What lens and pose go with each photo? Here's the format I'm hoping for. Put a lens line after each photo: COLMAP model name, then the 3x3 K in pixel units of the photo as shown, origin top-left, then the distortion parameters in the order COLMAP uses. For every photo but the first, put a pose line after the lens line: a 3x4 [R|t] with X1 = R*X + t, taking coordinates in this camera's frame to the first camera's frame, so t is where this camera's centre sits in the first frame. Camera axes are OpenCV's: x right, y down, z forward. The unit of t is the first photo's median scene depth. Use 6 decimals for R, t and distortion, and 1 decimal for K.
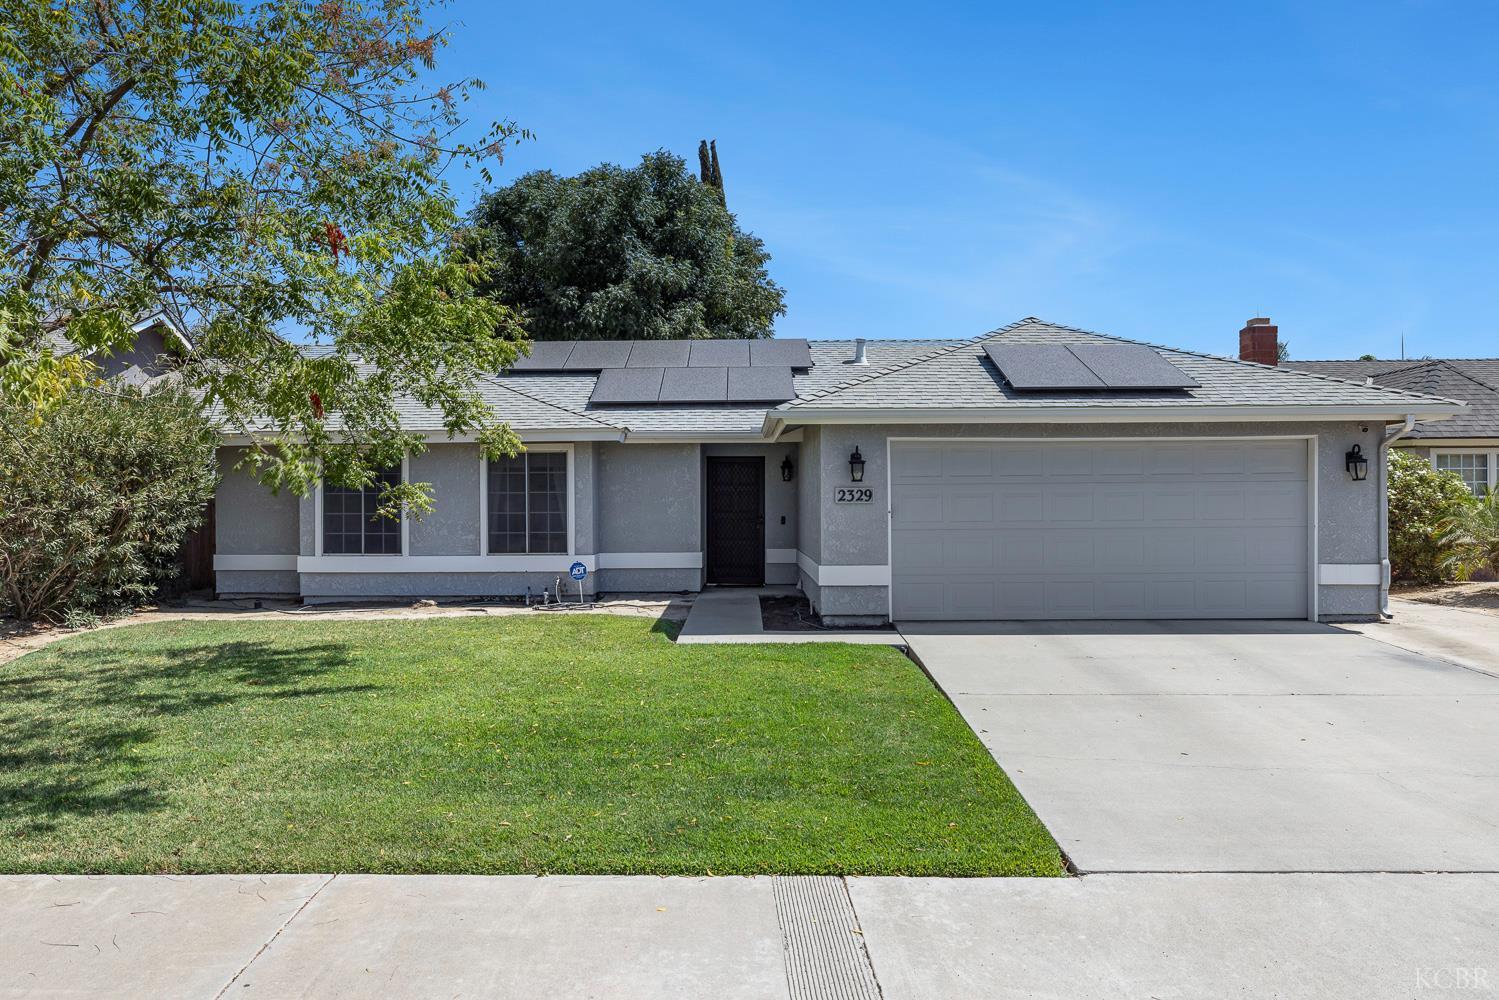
lens RADIAL K [[1057.9, 0, 712.7], [0, 1057.9, 530.3], [0, 0, 1]] dist [0.006457, -0.003045]
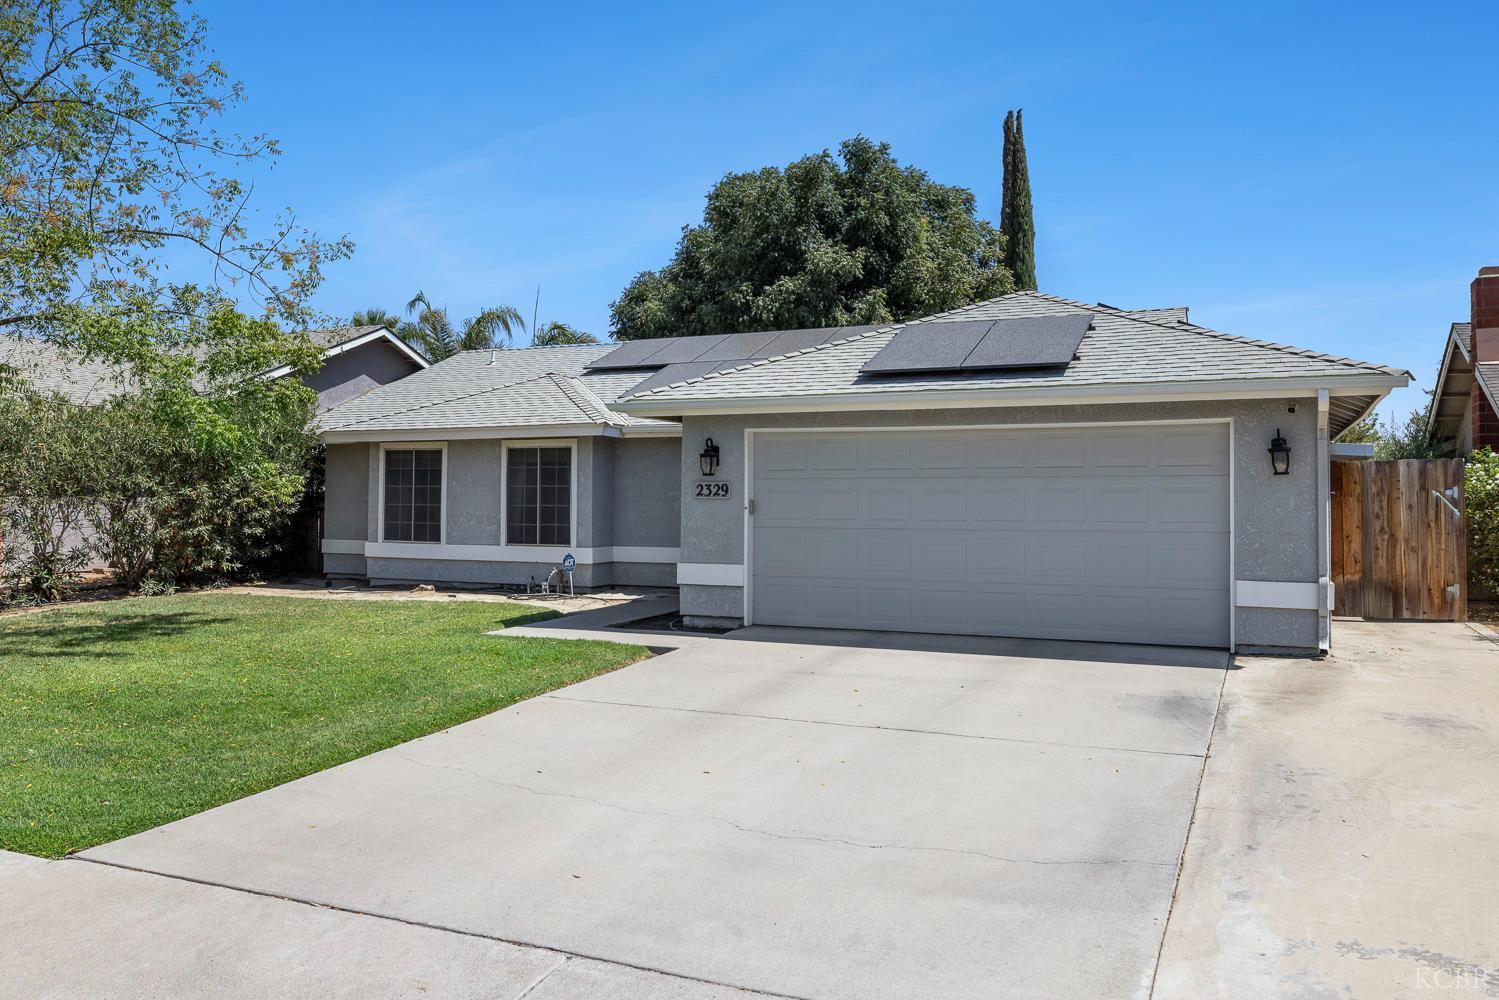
lens RADIAL K [[1092.0, 0, 753.5], [0, 1092.0, 490.3], [0, 0, 1]] dist [0.003677, -0.000578]
pose [[0.926580, 0.005249, -0.376061, 0.454934], [-0.017590, 0.999413, -0.029390, -0.003950], [0.375686, 0.033847, 0.926129, 0.086562]]
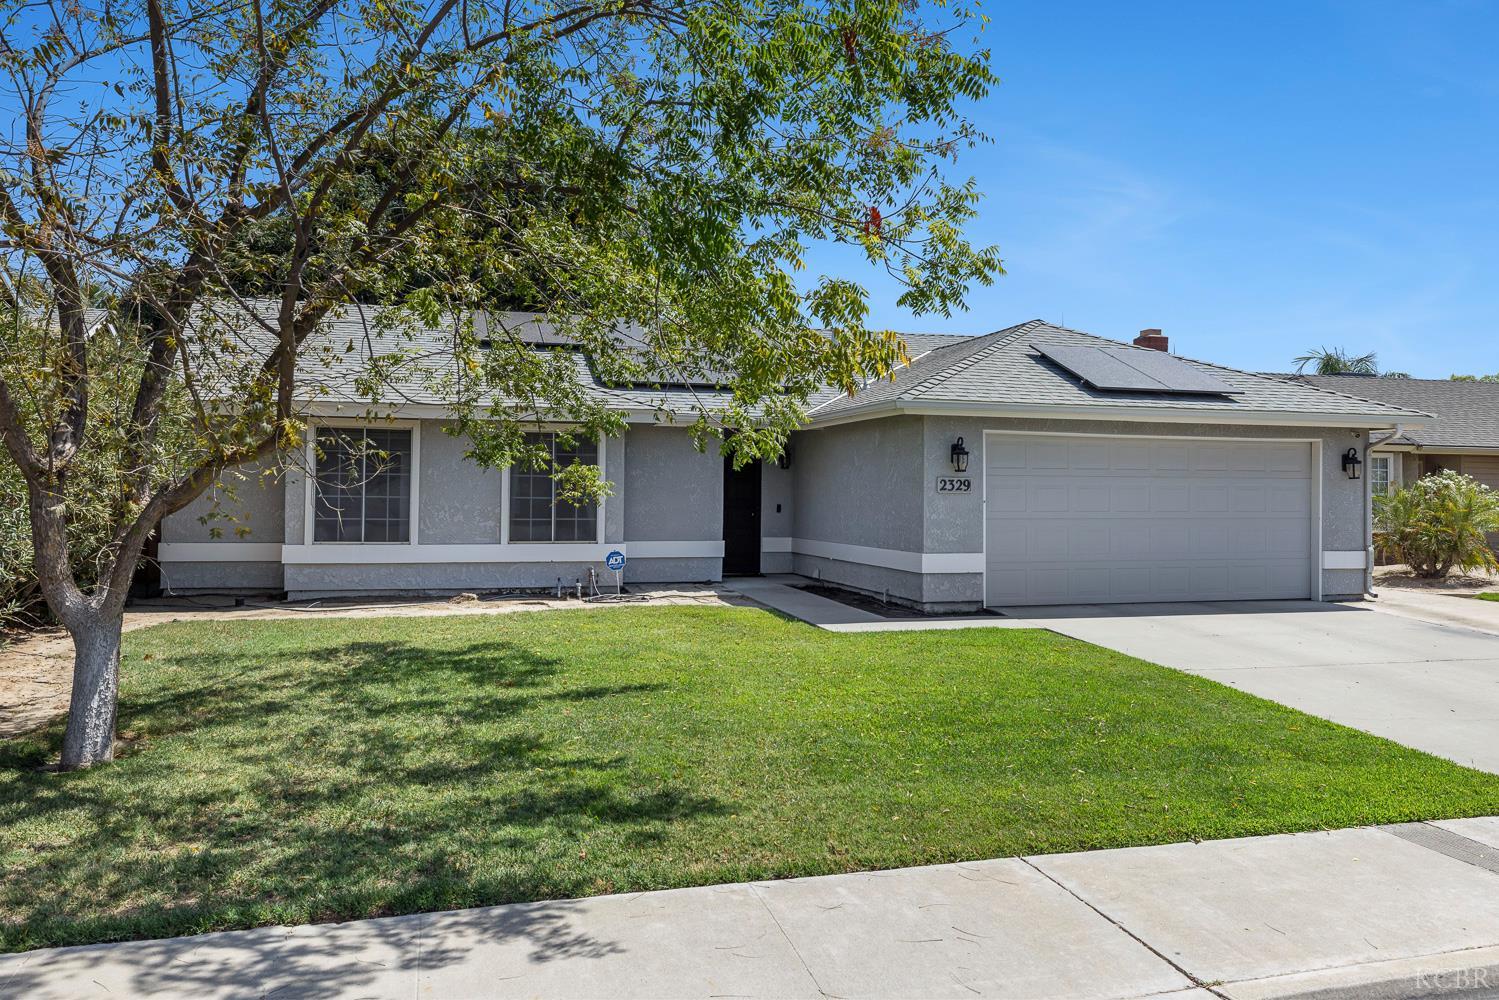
lens RADIAL K [[1116.9, 0, 750.8], [0, 1116.9, 500.0], [0, 0, 1]] dist [0.000425, 0.004432]
pose [[0.956310, 0.011147, 0.292141, -0.314721], [-0.006289, 0.999826, -0.017565, 0.001440], [-0.292286, 0.014960, 0.956214, 0.017094]]
